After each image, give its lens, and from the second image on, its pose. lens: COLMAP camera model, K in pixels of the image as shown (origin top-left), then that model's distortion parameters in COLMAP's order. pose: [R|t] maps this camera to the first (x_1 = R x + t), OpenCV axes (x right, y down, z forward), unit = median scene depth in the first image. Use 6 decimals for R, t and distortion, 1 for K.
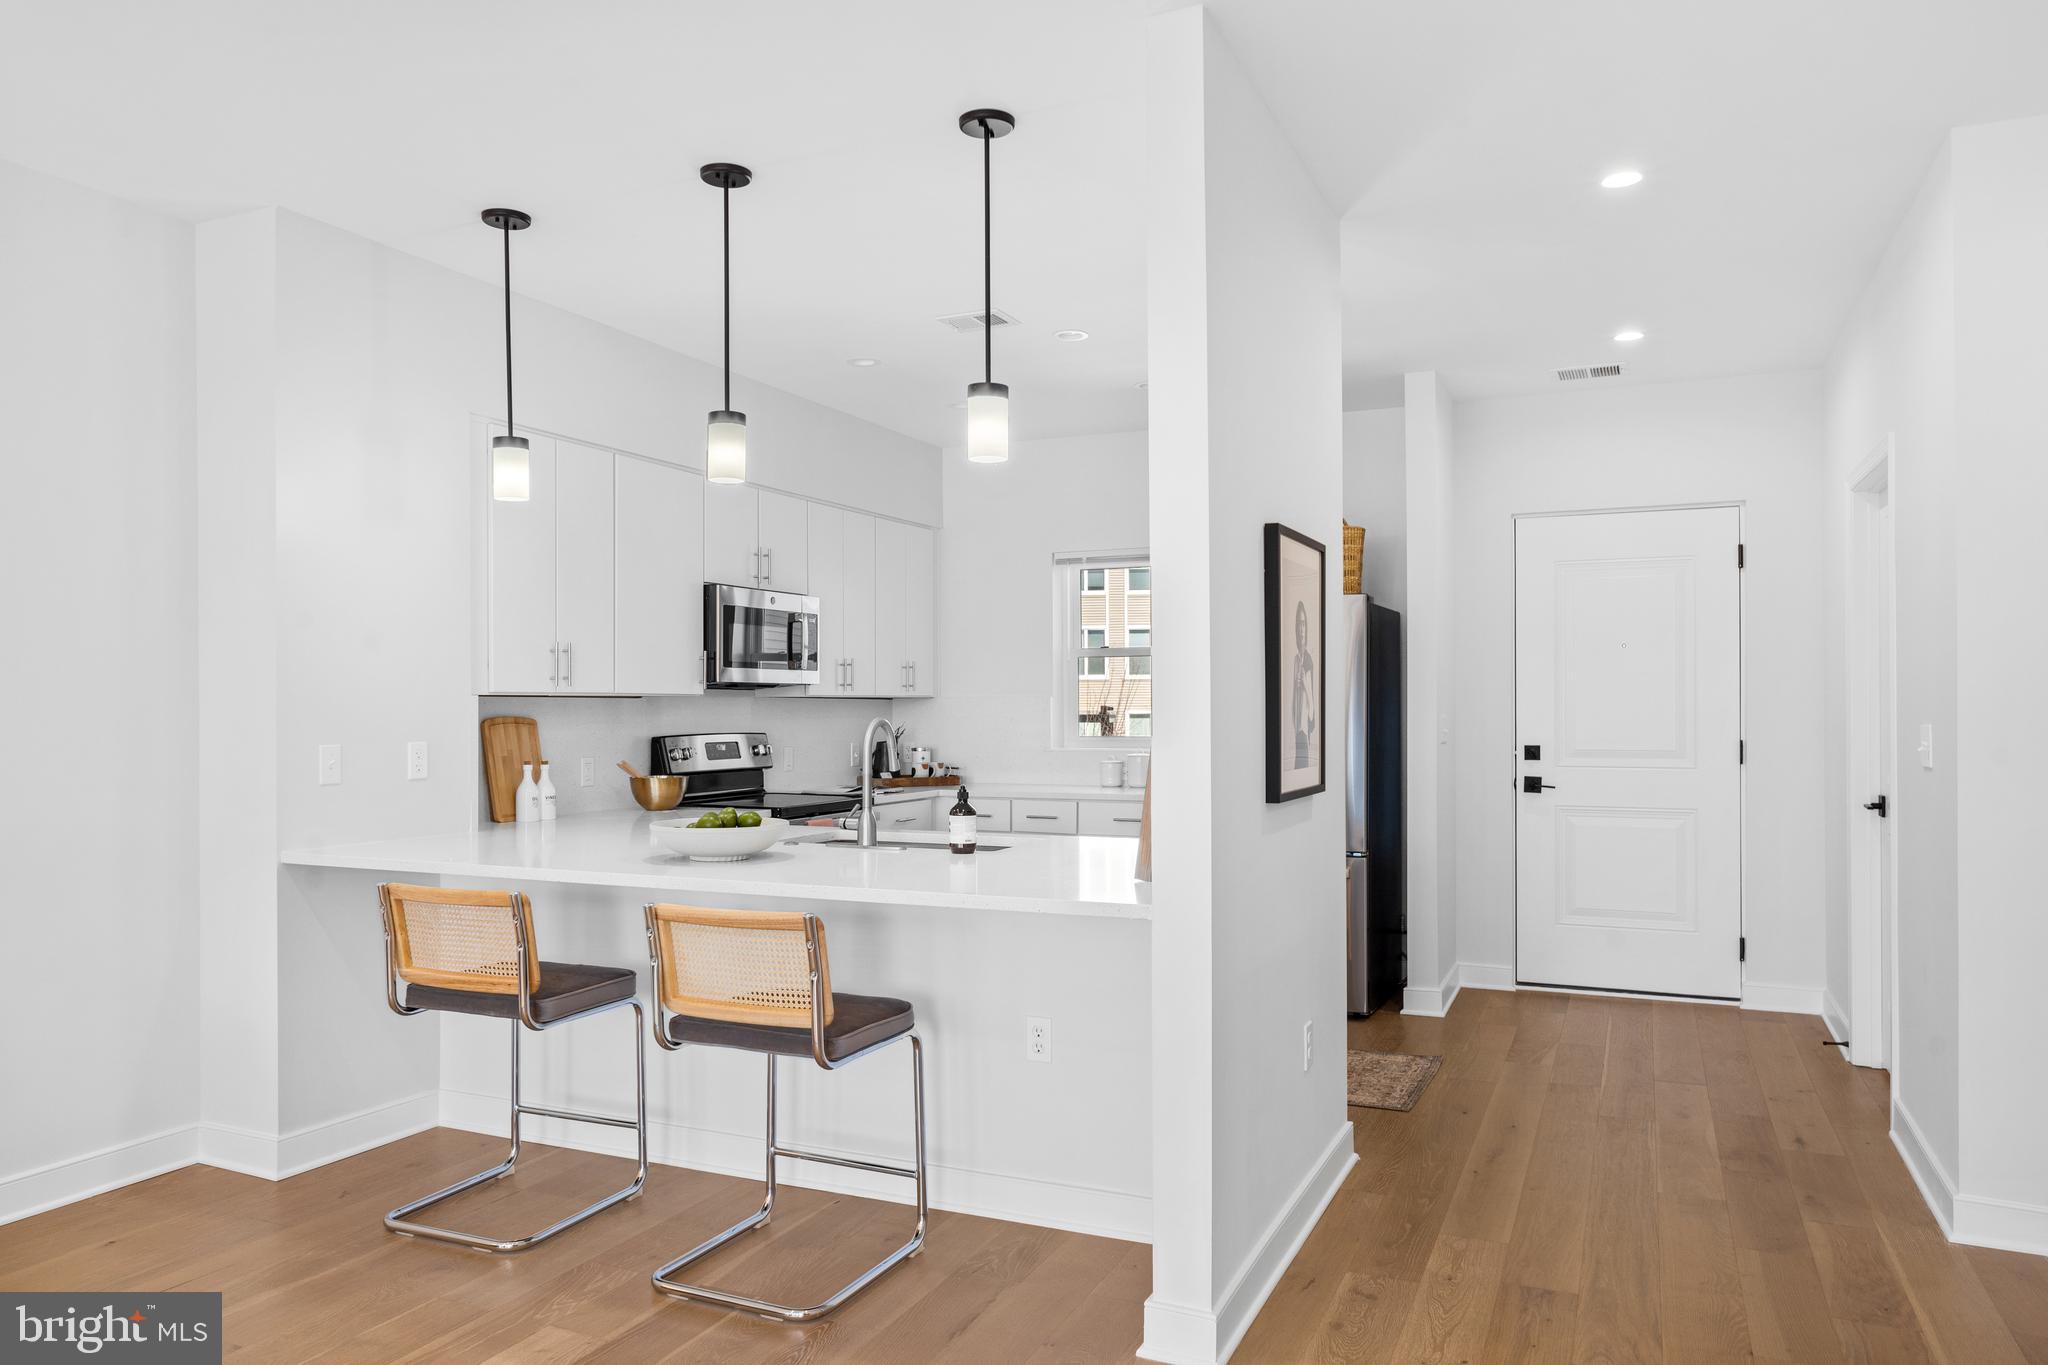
lens RADIAL K [[1370.0, 0, 1024.0], [0, 1370.0, 682.5], [0, 0, 1]] dist [-0.002801, 0.000826]
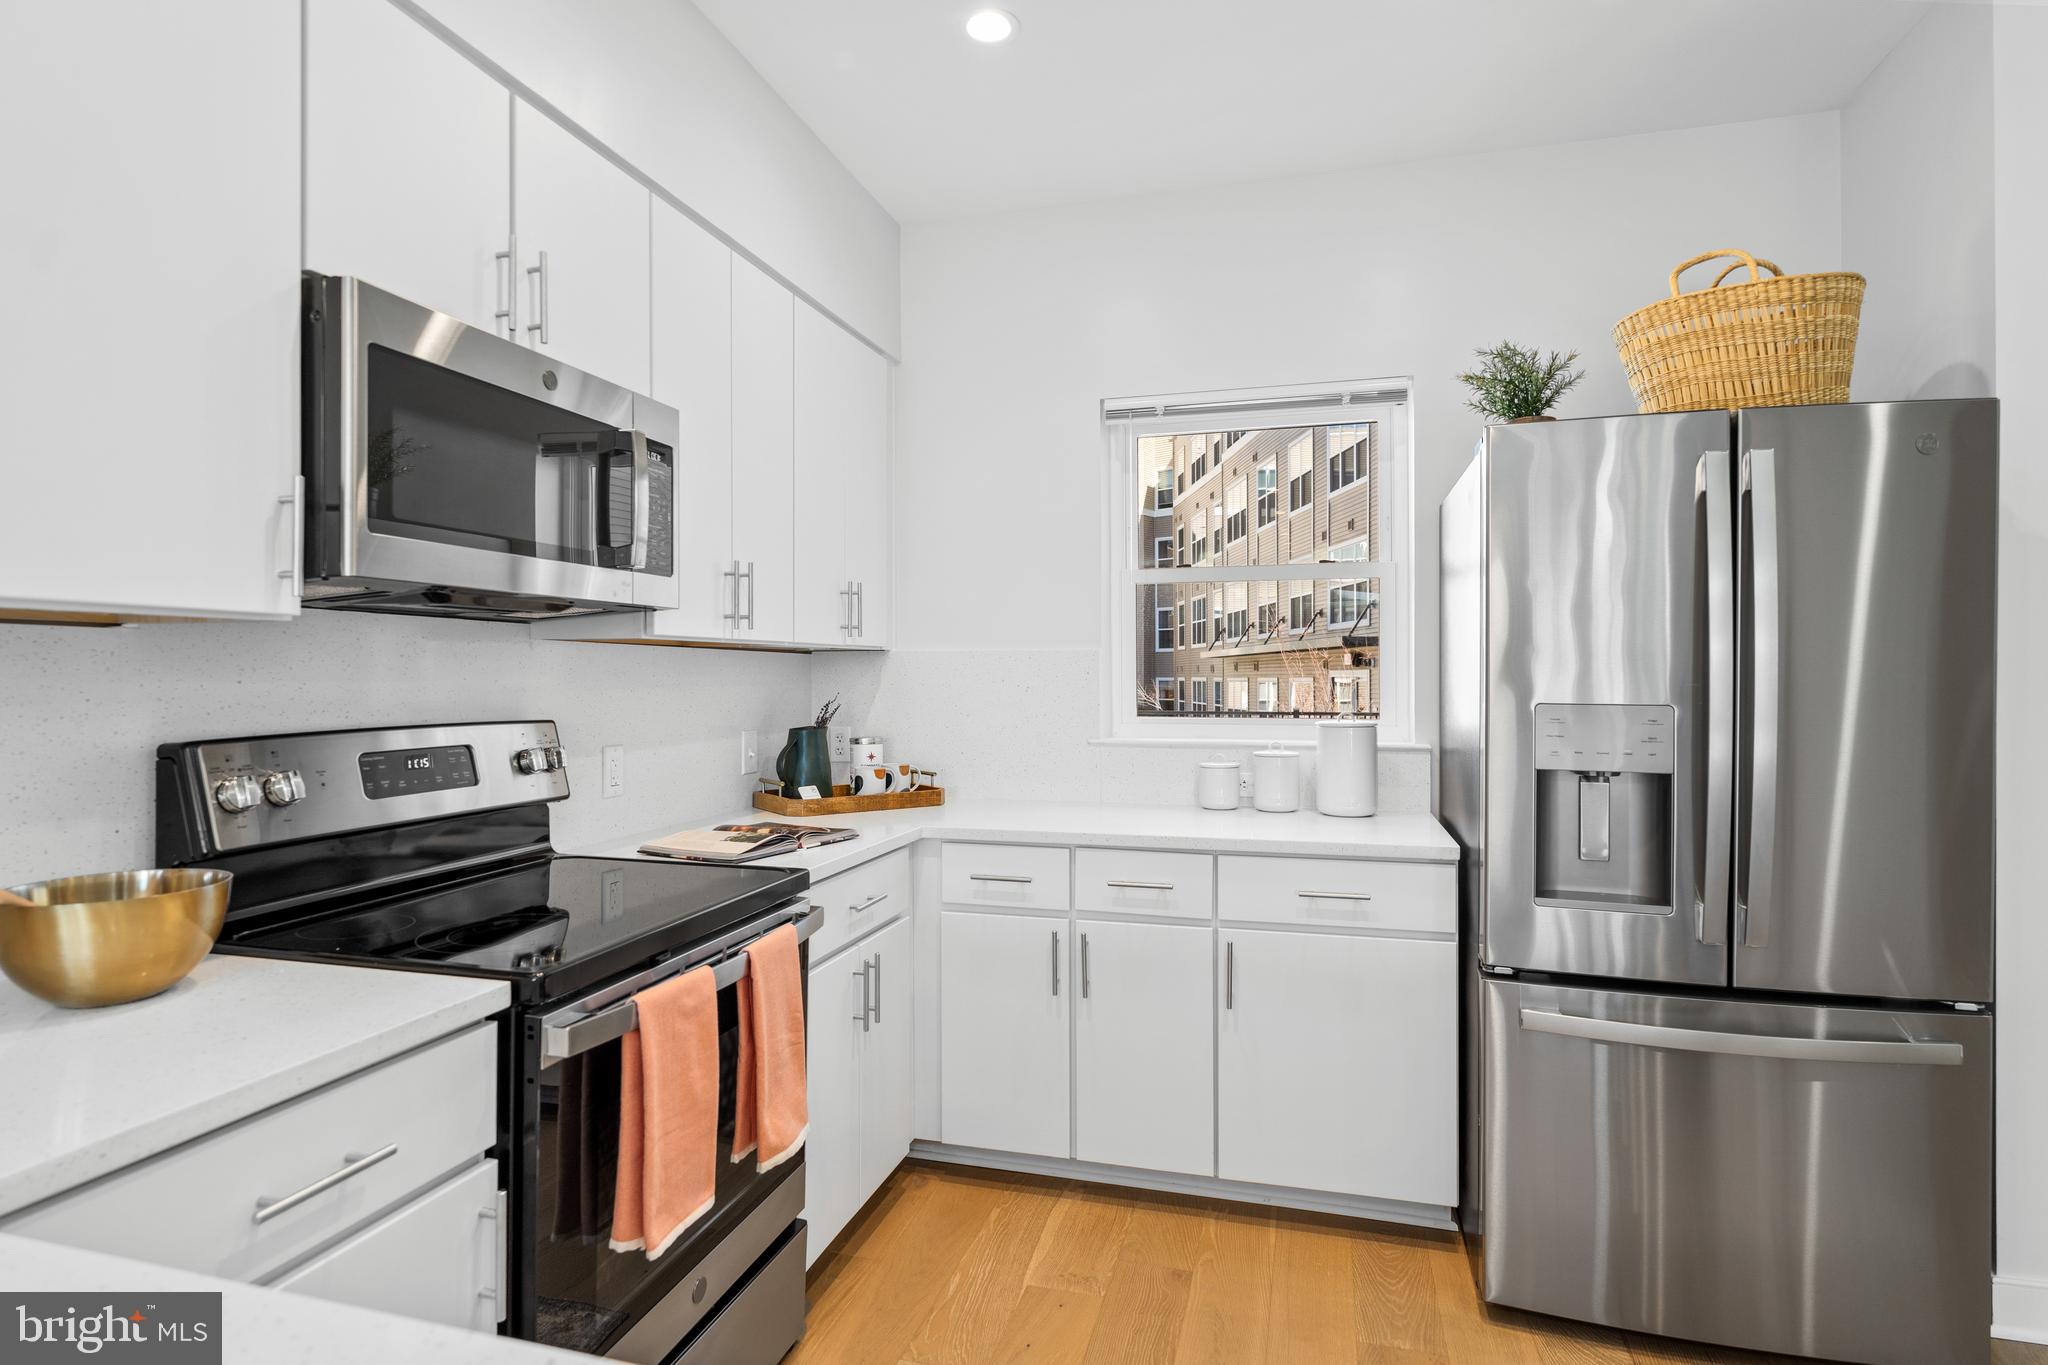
lens RADIAL K [[1078.5, 0, 1015.5], [0, 1078.5, 676.0], [0, 0, 1]] dist [-0.000609, -0.000071]
pose [[0.989837, 0.002609, 0.142181, -0.100930], [-0.005330, 0.999810, 0.018762, 0.016877], [-0.142105, -0.019329, 0.989663, 0.708265]]
